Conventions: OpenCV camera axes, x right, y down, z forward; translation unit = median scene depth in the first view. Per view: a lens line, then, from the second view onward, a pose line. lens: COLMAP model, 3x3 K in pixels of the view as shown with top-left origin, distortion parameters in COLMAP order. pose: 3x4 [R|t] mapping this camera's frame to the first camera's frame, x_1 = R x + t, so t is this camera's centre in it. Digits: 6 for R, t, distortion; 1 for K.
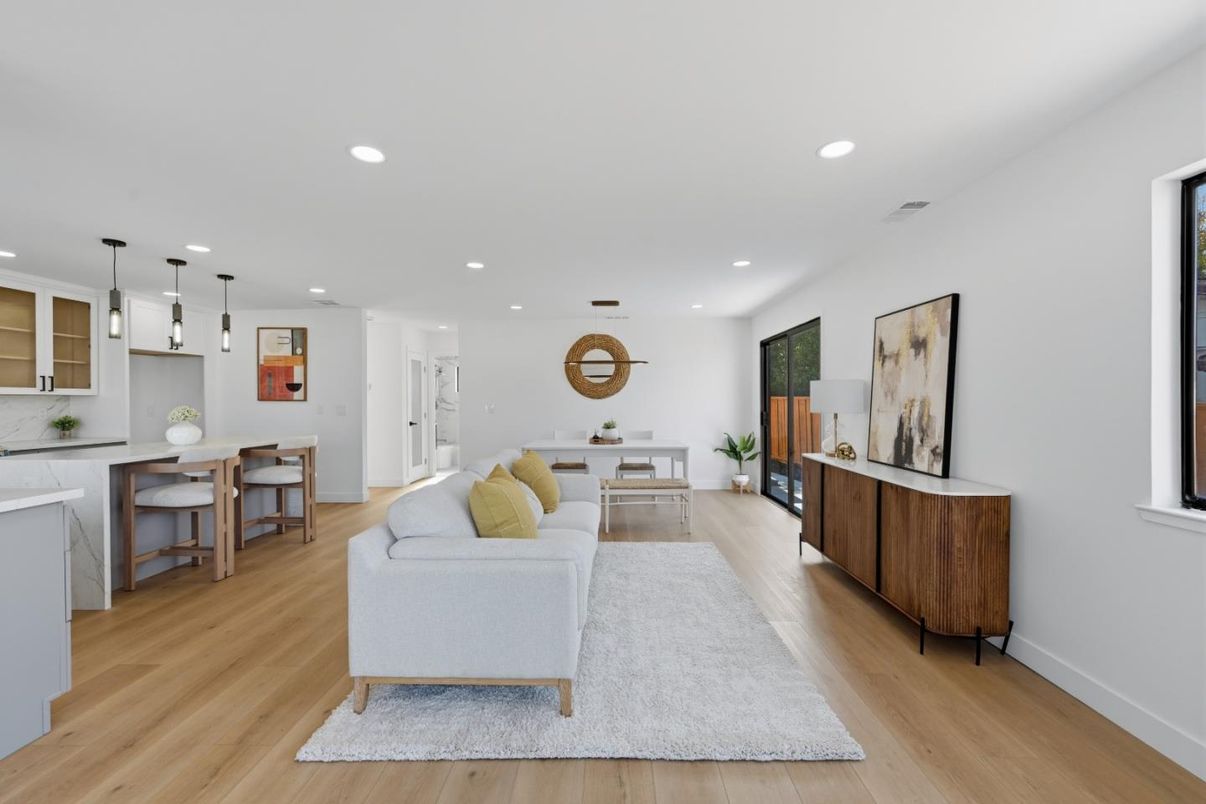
lens RADIAL K [[472.3, 0, 602.8], [0, 472.3, 401.2], [0, 0, 1]] dist [0.001232, -0.000482]
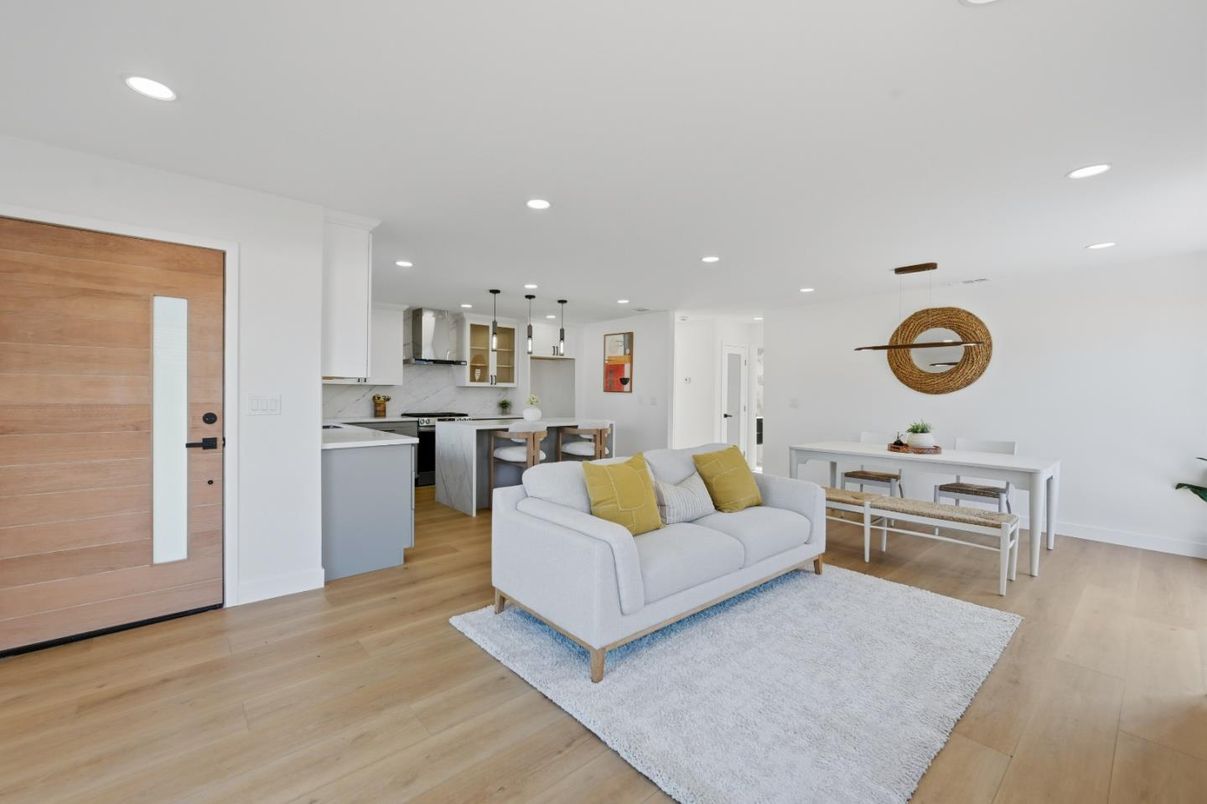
lens RADIAL K [[501.9, 0, 601.6], [0, 501.9, 396.6], [0, 0, 1]] dist [0.002939, -0.000031]
pose [[0.665089, 0.016876, -0.746573, 0.383356], [-0.013808, 0.999852, 0.010301, -0.002581], [0.746636, 0.003458, 0.665223, 0.115300]]
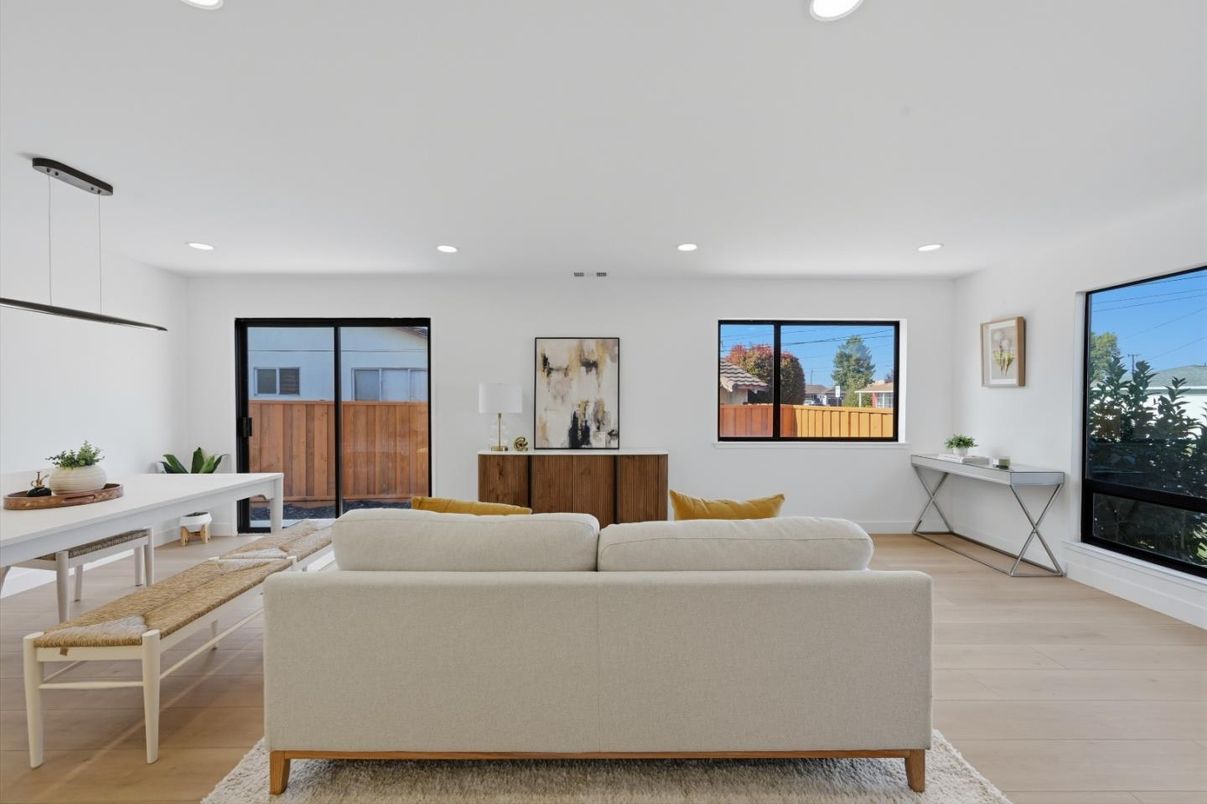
lens RADIAL K [[472.7, 0, 598.7], [0, 472.7, 407.6], [0, 0, 1]] dist [0.001232, -0.000482]
pose [[-0.028277, -0.010201, 0.999548, -0.603319], [0.002827, 0.999943, 0.010285, 0.001134], [-0.999596, 0.003116, -0.028246, 0.729824]]
